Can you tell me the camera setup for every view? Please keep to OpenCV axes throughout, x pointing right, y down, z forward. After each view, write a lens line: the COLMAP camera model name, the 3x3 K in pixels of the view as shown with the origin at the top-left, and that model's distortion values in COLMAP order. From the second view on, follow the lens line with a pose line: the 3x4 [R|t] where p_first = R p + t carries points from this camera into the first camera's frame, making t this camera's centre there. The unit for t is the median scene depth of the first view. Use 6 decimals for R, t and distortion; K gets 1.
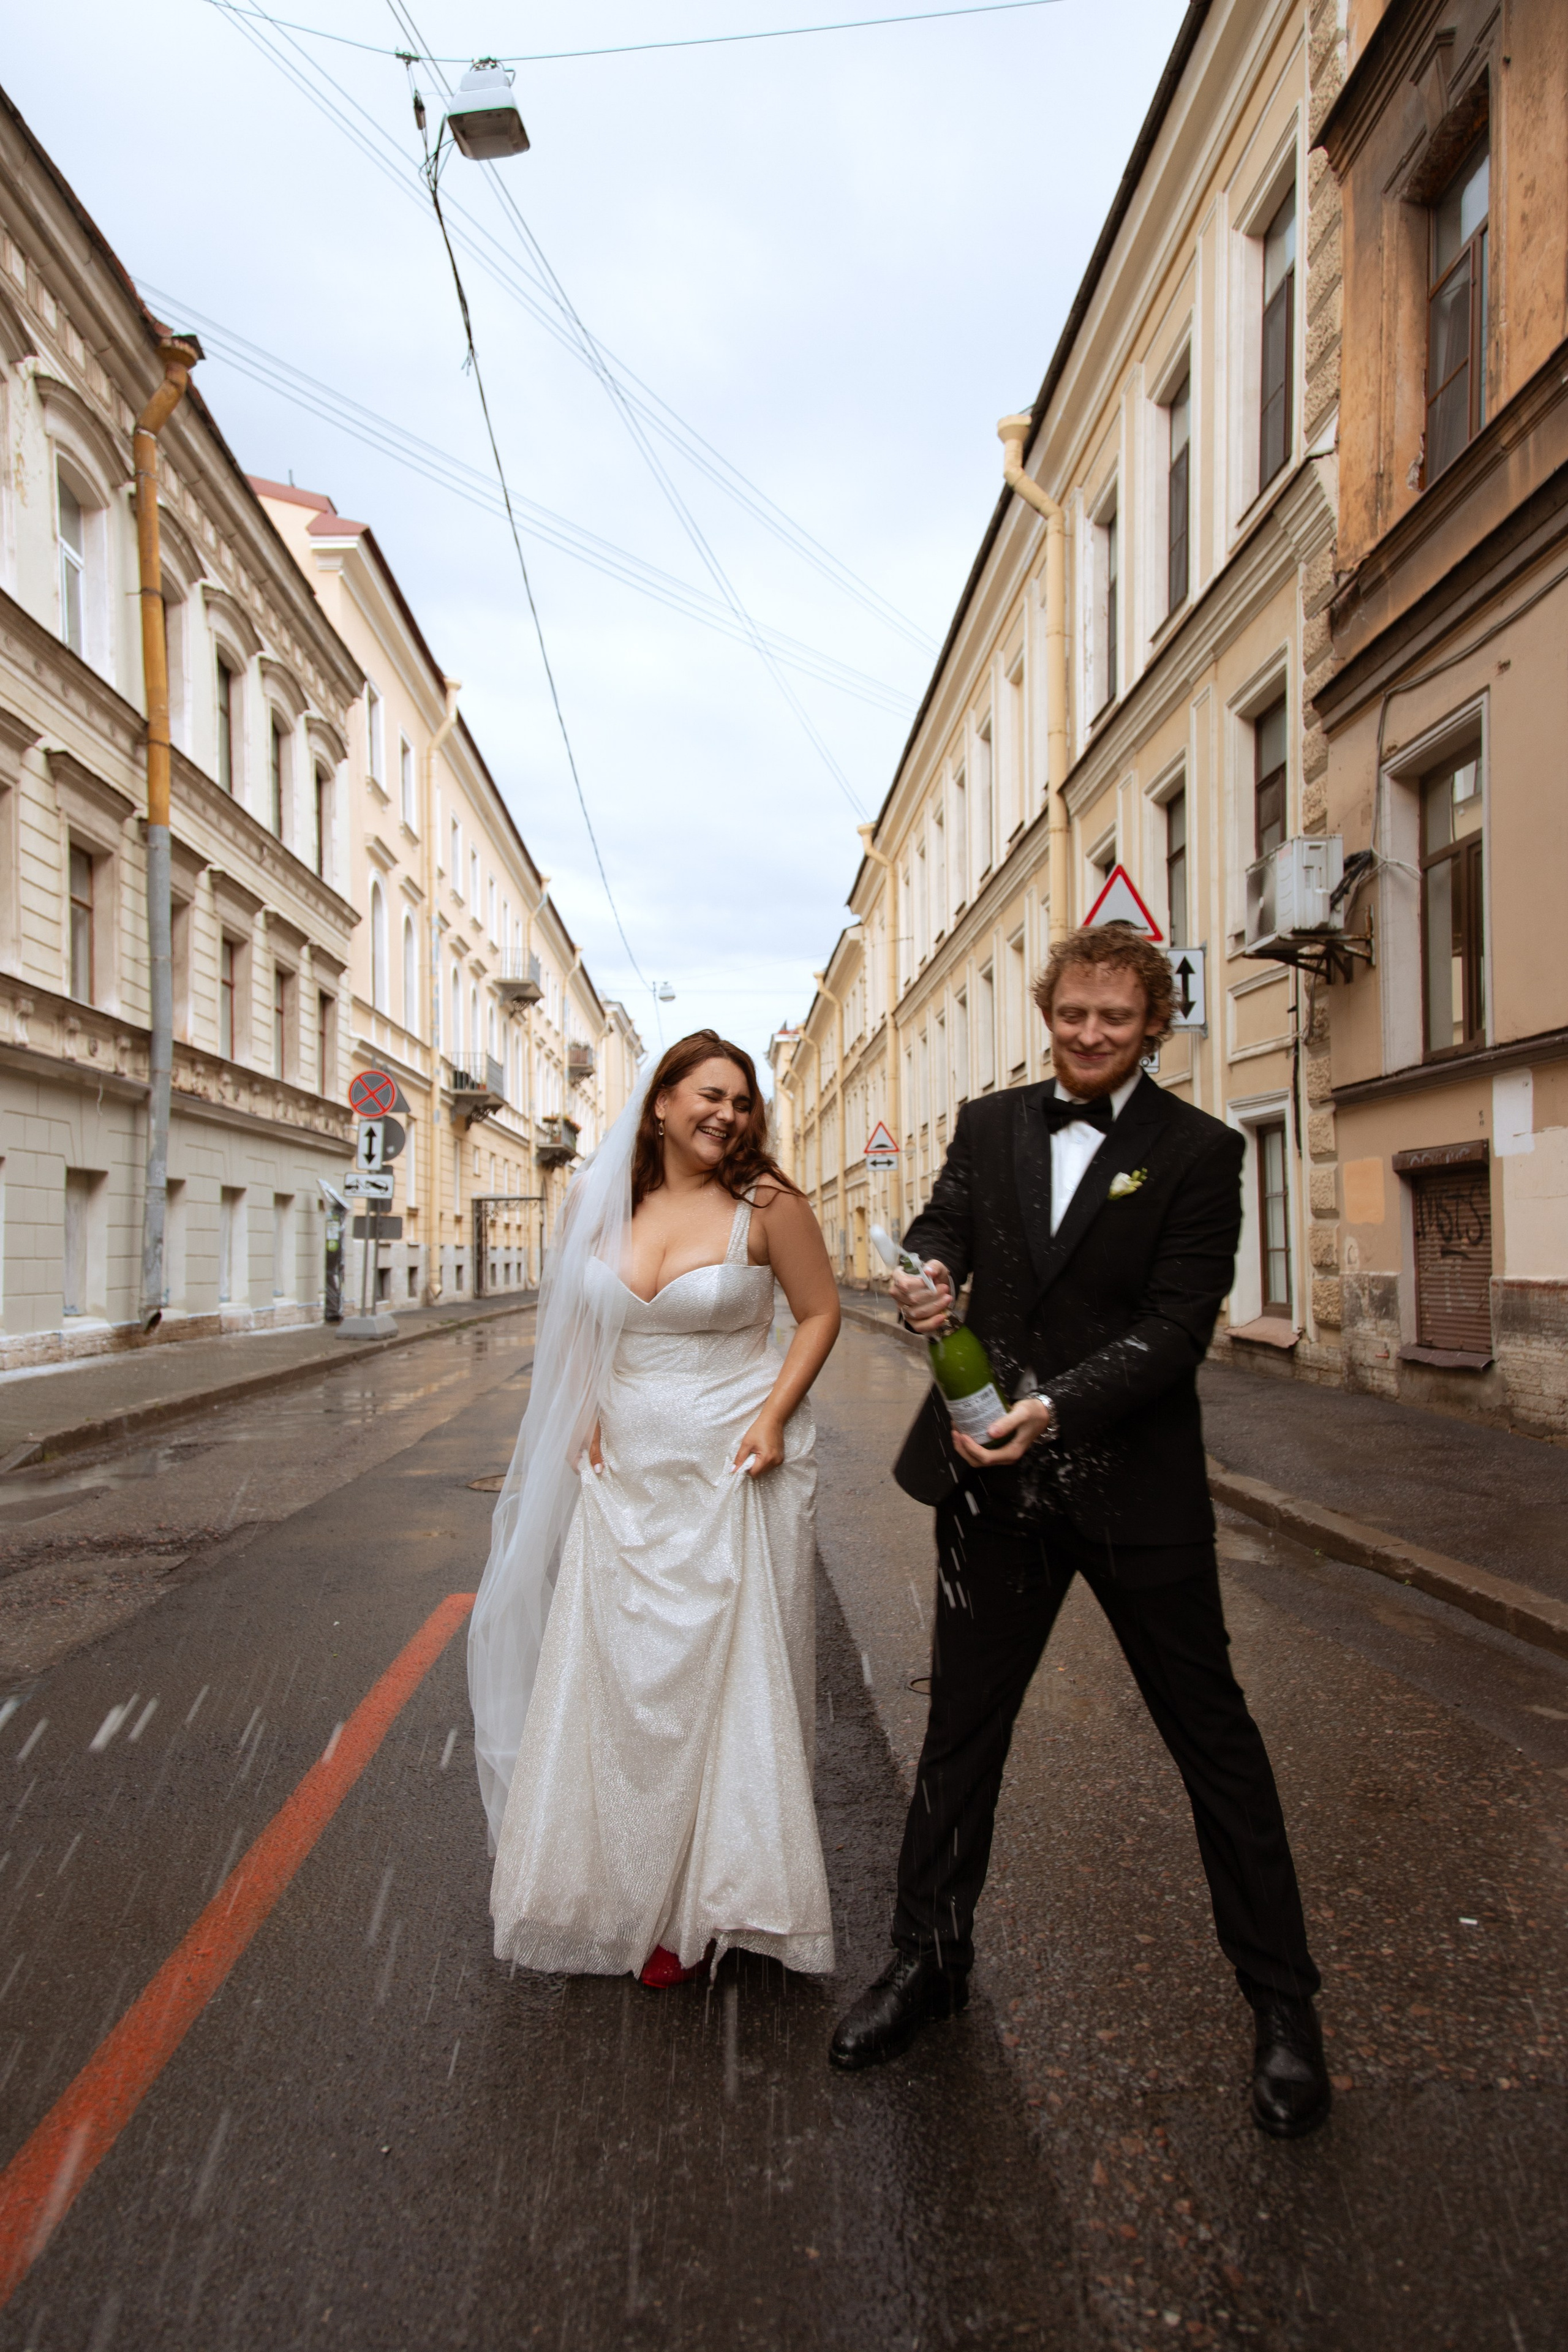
lens RADIAL K [[1481.4, 0, 784.0], [0, 1481.4, 1176.0], [0, 0, 1]] dist [0.174660, -0.077327]
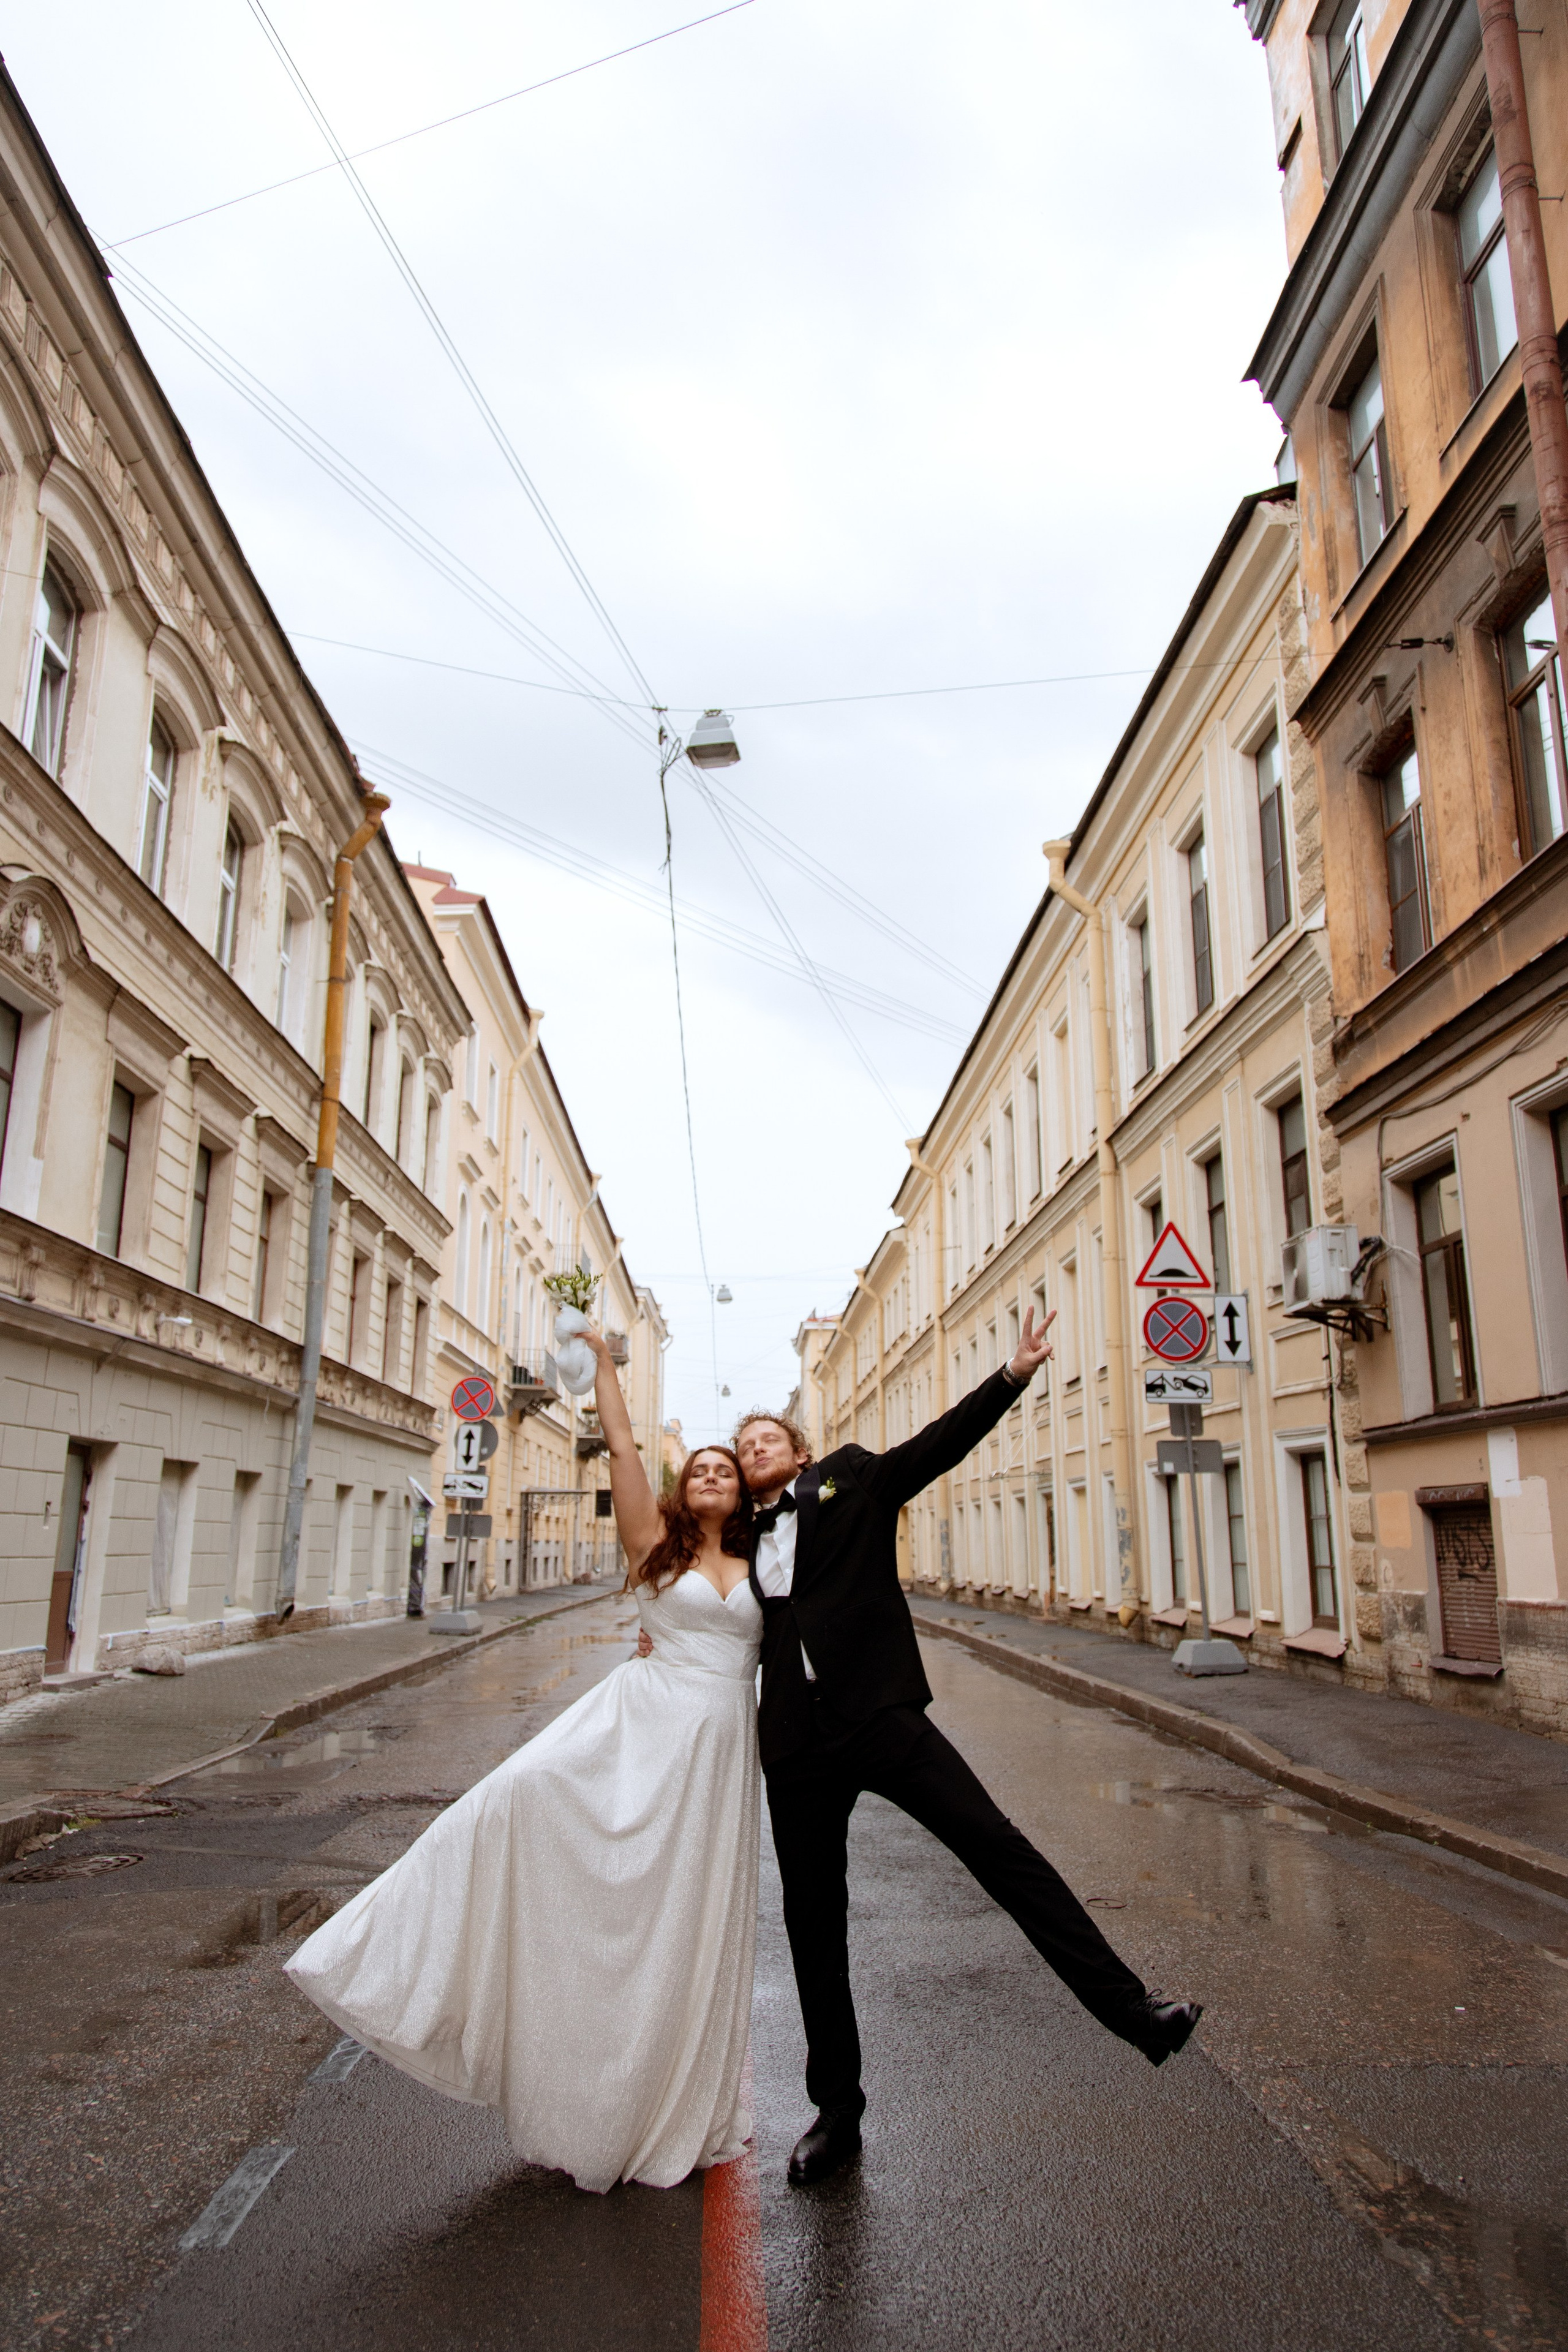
lens RADIAL K [[1521.9, 0, 784.0], [0, 1521.9, 1176.0], [0, 0, 1]] dist [0.000205, -0.000774]
pose [[0.999811, 0.012377, -0.014987, -0.045302], [-0.014949, 0.982453, -0.185912, -0.014919], [0.012423, 0.186101, 0.982452, -0.127736]]
